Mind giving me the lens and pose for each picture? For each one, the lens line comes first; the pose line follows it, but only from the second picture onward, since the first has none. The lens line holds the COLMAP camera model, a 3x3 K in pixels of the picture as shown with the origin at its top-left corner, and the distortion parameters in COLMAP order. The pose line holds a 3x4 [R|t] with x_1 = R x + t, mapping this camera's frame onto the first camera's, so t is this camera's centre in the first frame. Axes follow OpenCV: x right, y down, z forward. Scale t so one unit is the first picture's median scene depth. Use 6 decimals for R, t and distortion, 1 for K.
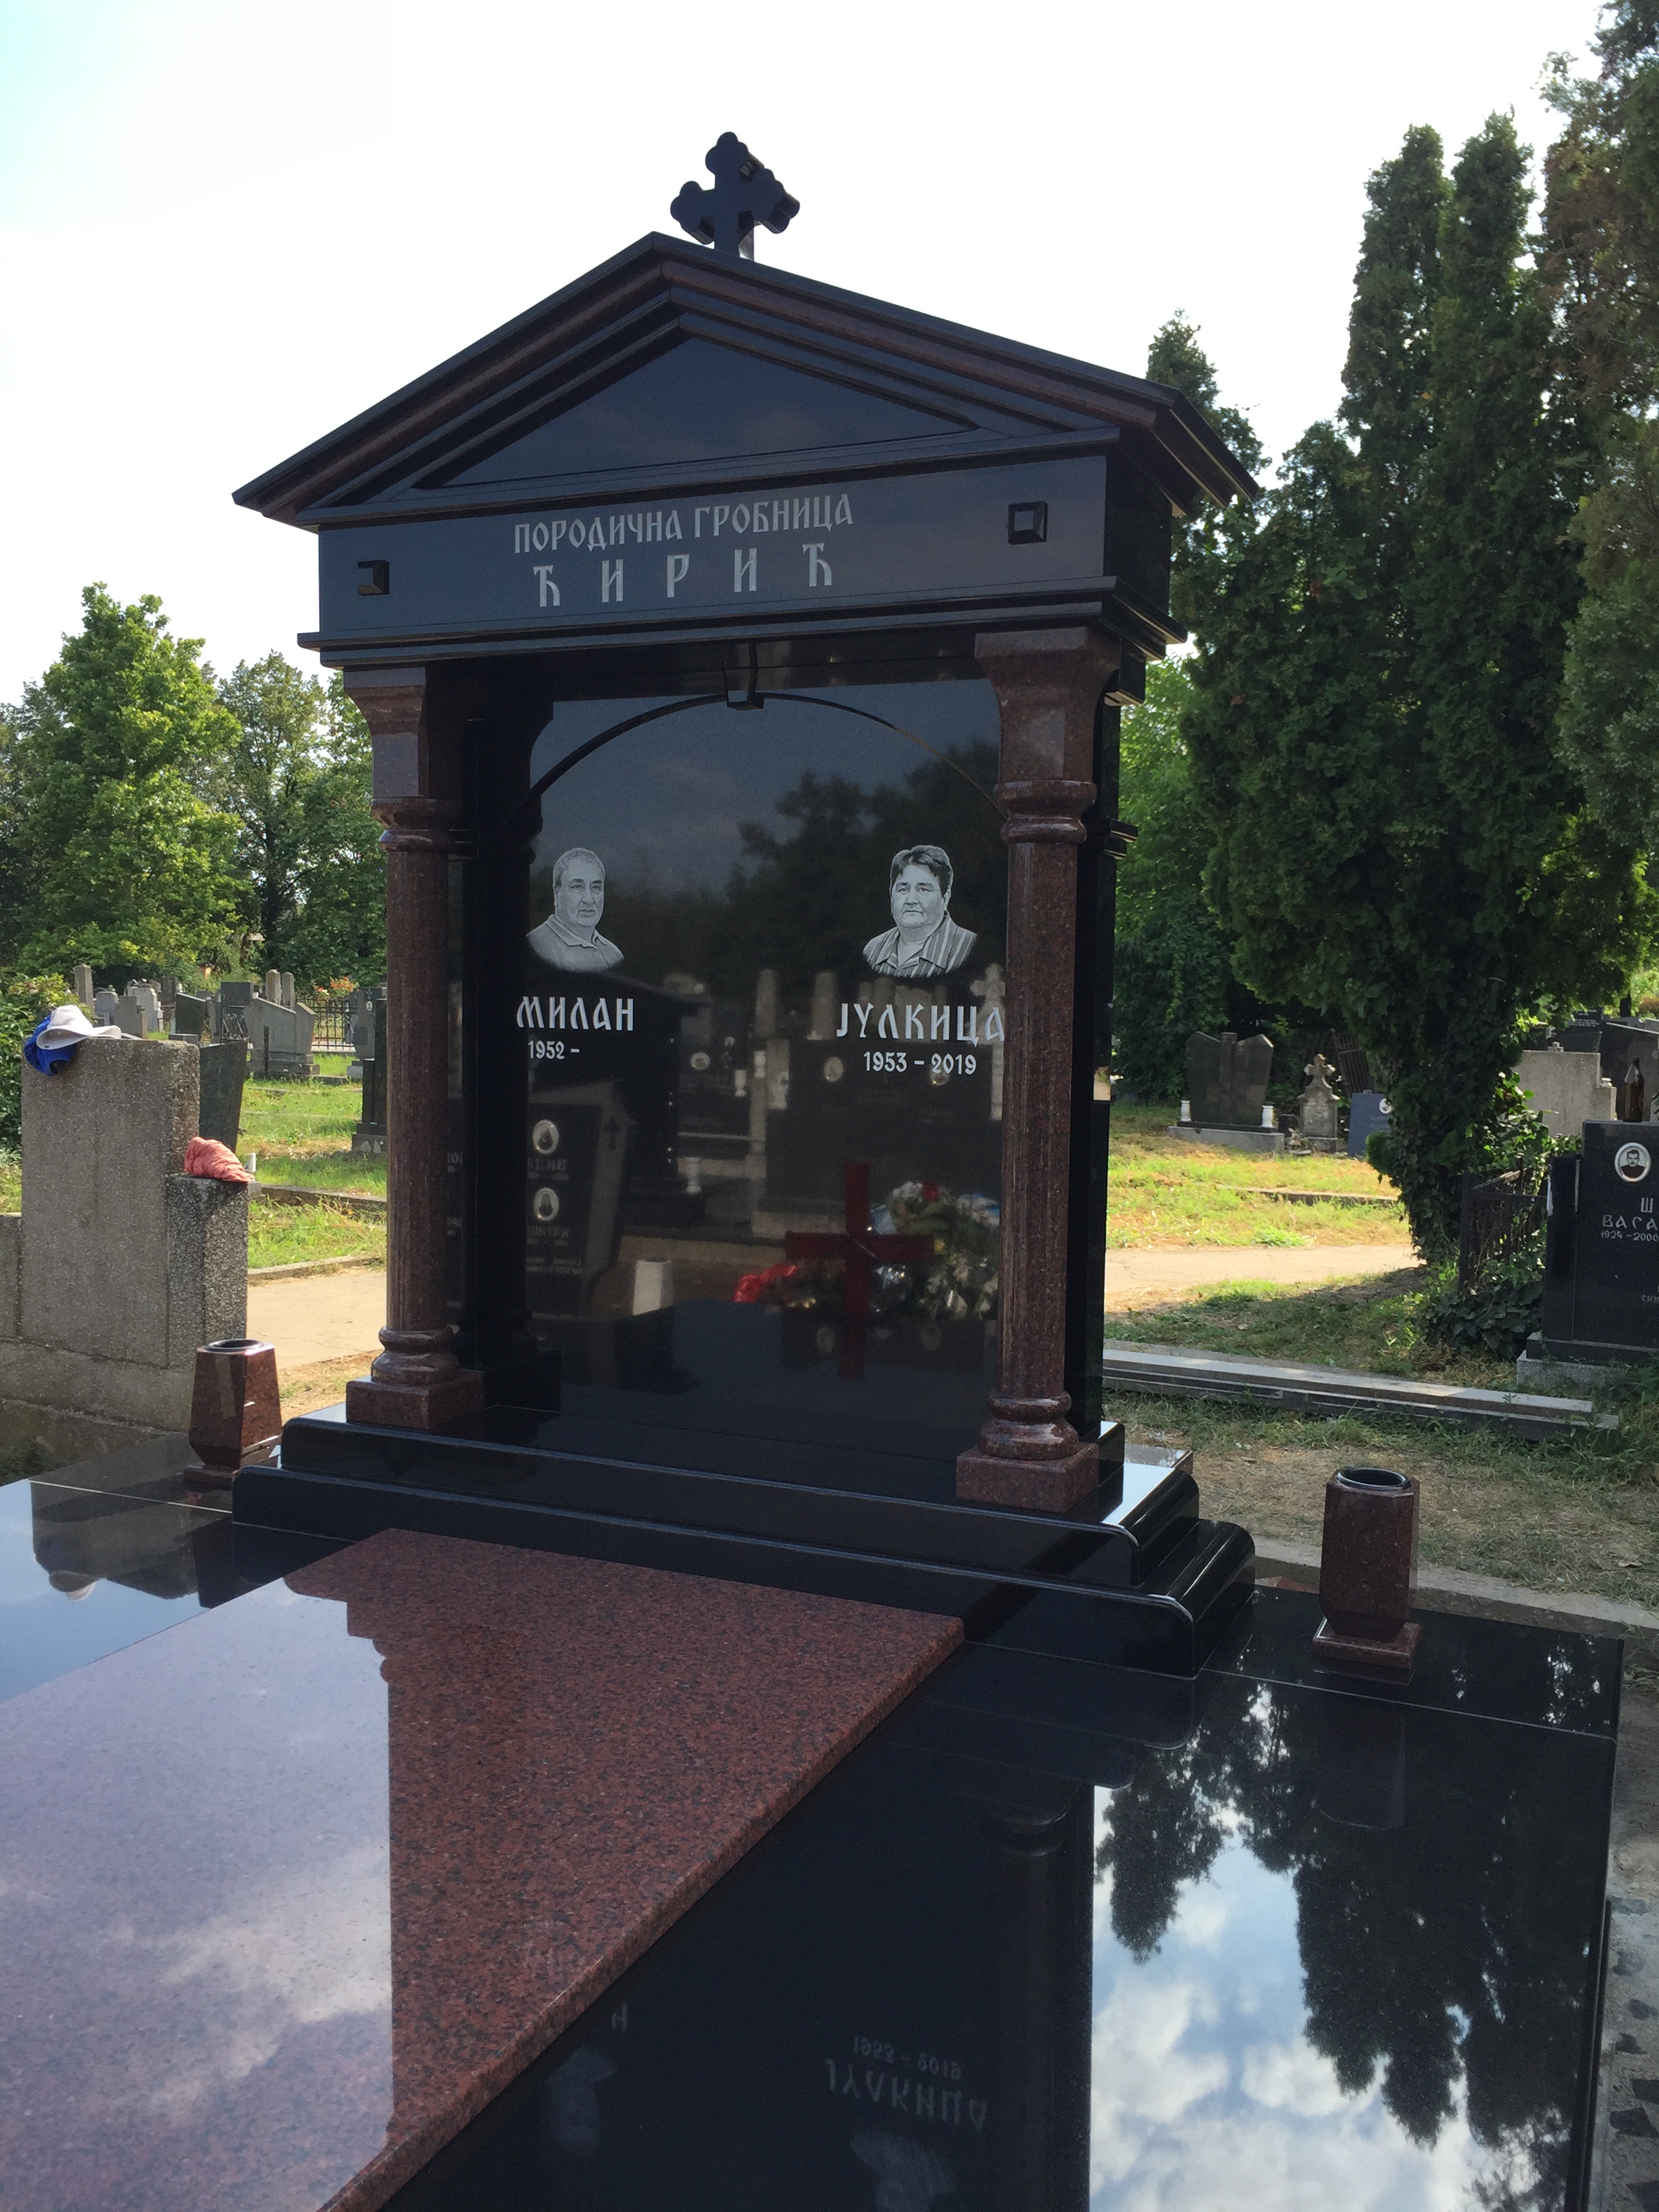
lens RADIAL K [[1861.3, 0, 843.2], [0, 1861.3, 1127.1], [0, 0, 1]] dist [0.065280, -0.090711]
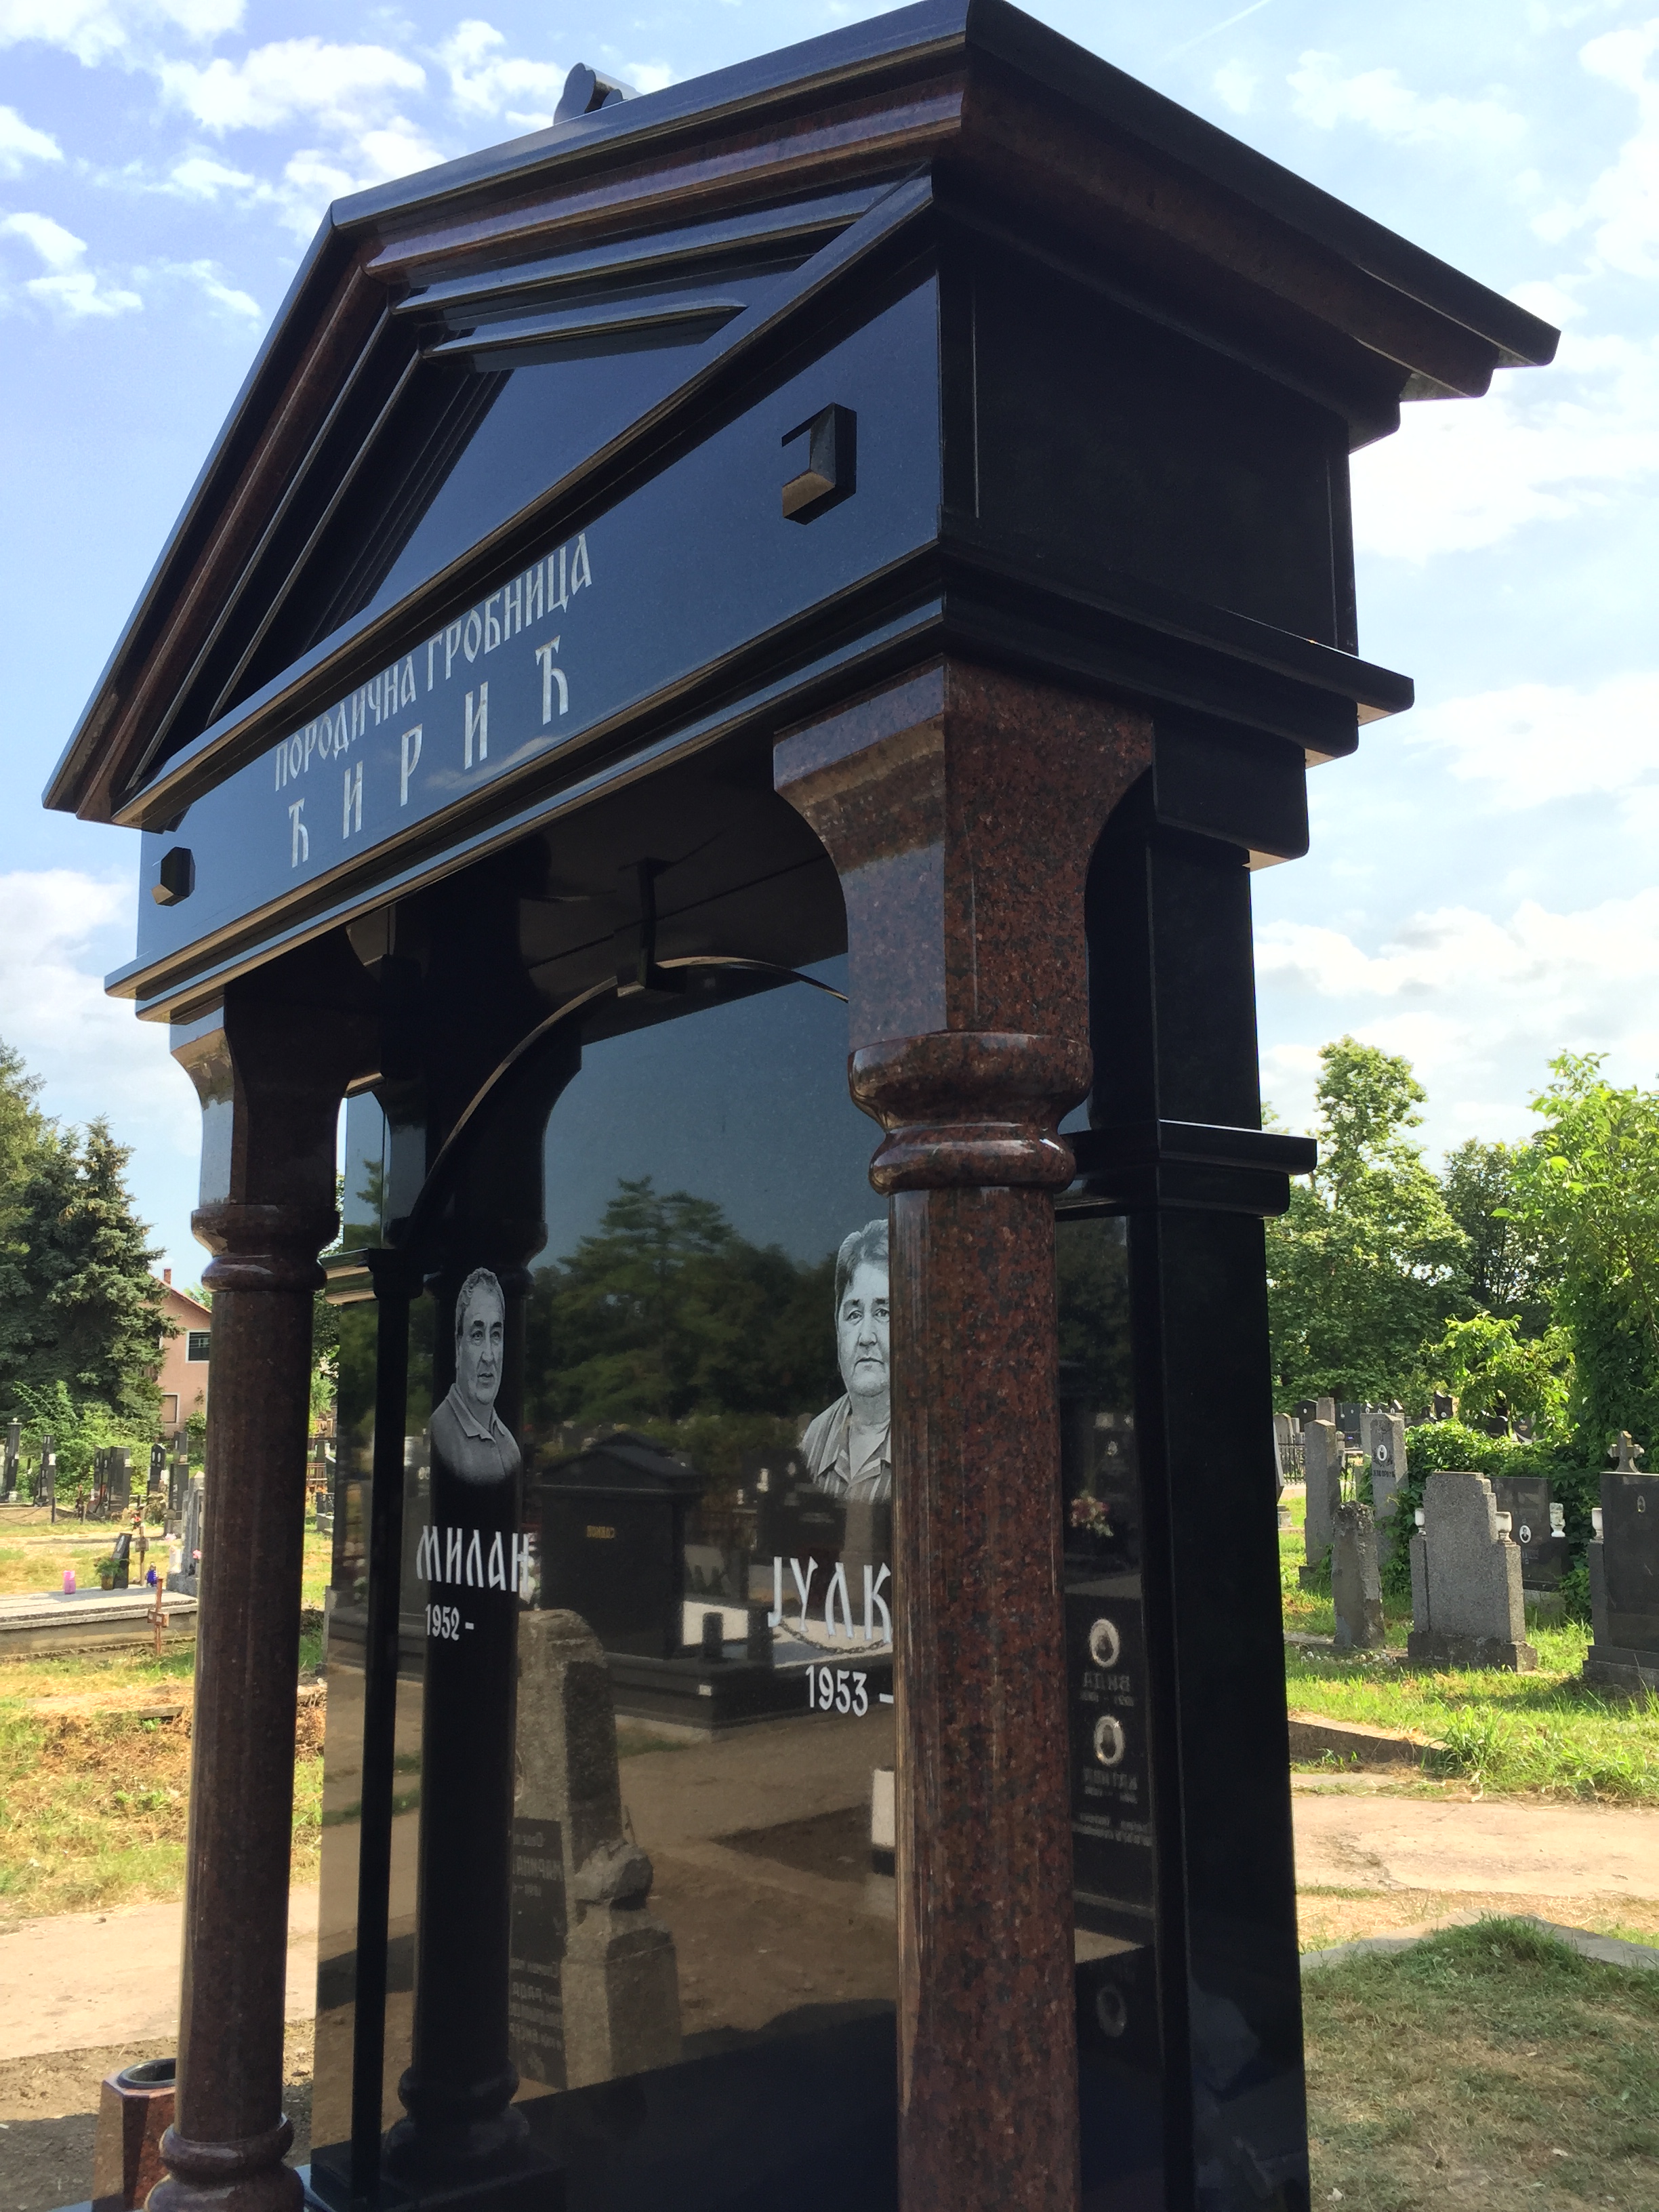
lens RADIAL K [[1861.3, 0, 886.4], [0, 1861.3, 1142.4], [0, 0, 1]] dist [0.065280, -0.090711]
pose [[0.887891, -0.090498, -0.451065, 0.114833], [-0.008716, 0.976976, -0.213171, -0.031016], [0.459971, 0.193204, 0.866660, 0.261119]]
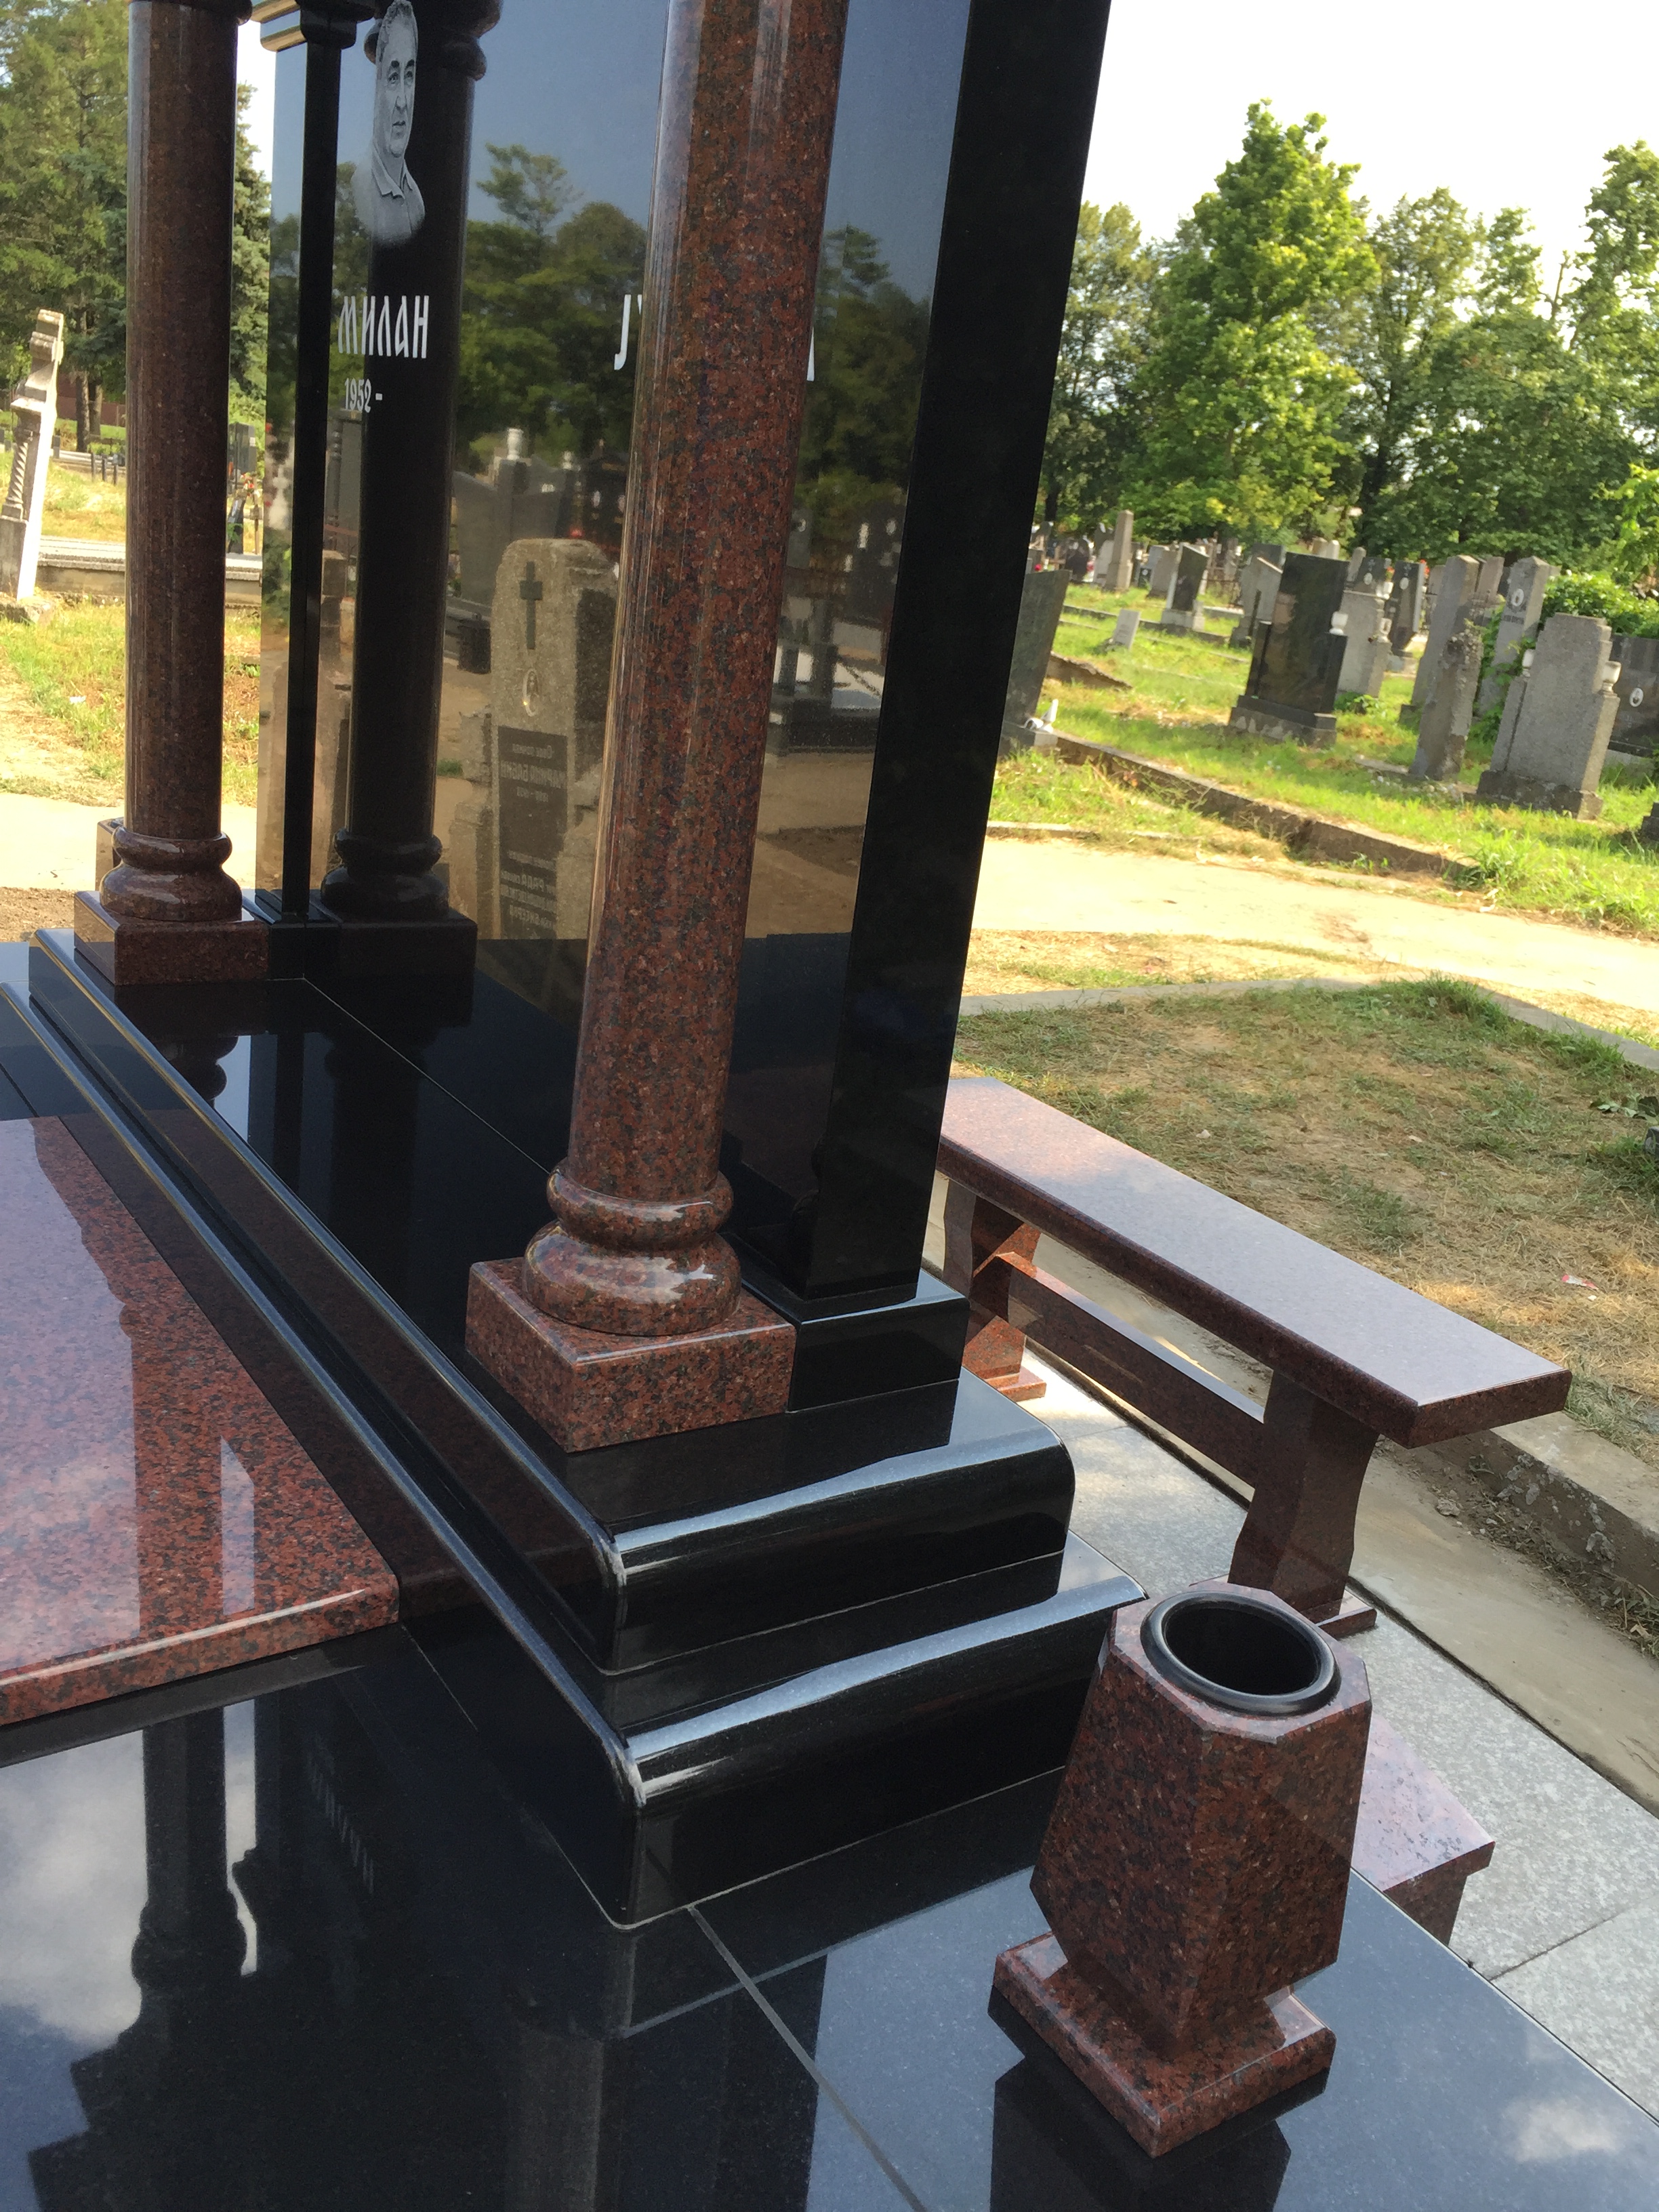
lens RADIAL K [[1861.3, 0, 884.5], [0, 1861.3, 1129.9], [0, 0, 1]] dist [0.065280, -0.090711]
pose [[0.843514, 0.253074, -0.473748, 0.152353], [-0.148852, 0.957635, 0.246532, 0.004290], [0.516068, -0.137435, 0.845450, 0.273260]]
